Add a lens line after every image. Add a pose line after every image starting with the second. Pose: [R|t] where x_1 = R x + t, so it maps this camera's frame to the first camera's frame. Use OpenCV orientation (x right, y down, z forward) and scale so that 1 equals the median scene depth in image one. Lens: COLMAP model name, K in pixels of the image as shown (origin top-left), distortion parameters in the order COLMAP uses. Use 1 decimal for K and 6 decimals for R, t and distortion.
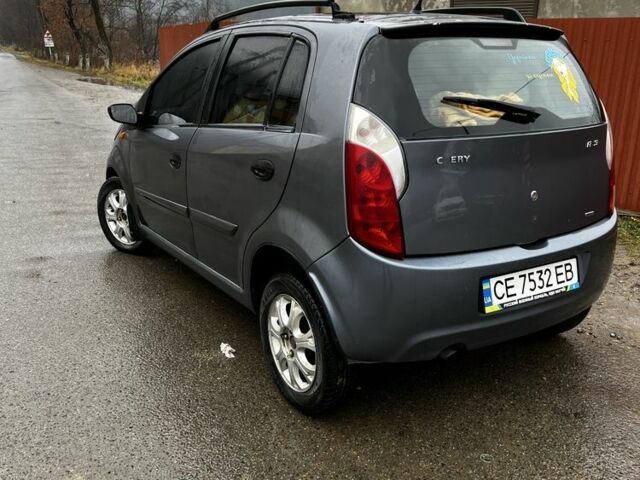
lens RADIAL K [[571.4, 0, 320.0], [0, 571.4, 240.0], [0, 0, 1]] dist [0.088092, -0.187389]
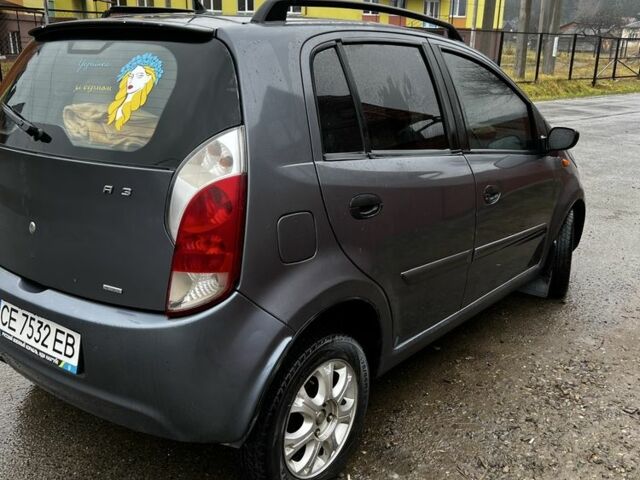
lens RADIAL K [[571.4, 0, 320.0], [0, 571.4, 240.0], [0, 0, 1]] dist [0.088092, -0.187389]
pose [[0.427411, 0.267964, -0.863432, 1.220126], [-0.287954, 0.945673, 0.150946, -0.292813], [0.856973, 0.184113, 0.481352, 0.916014]]
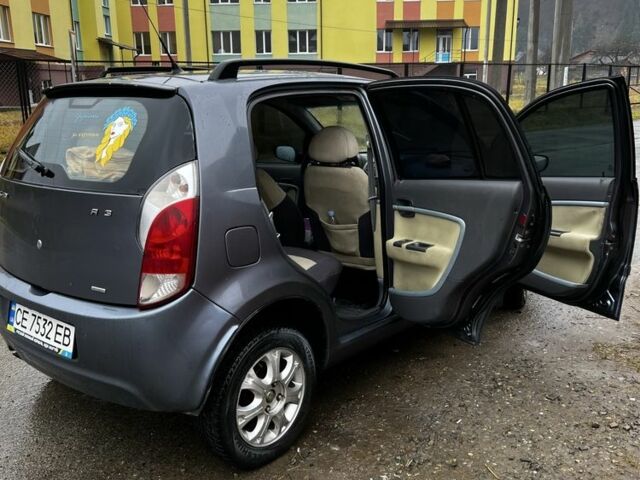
lens RADIAL K [[571.4, 0, 320.0], [0, 571.4, 240.0], [0, 0, 1]] dist [0.088092, -0.187389]
pose [[0.392045, 0.209767, -0.895711, 1.456800], [-0.264065, 0.958342, 0.108855, -0.321909], [0.881232, 0.193850, 0.431106, 0.951991]]
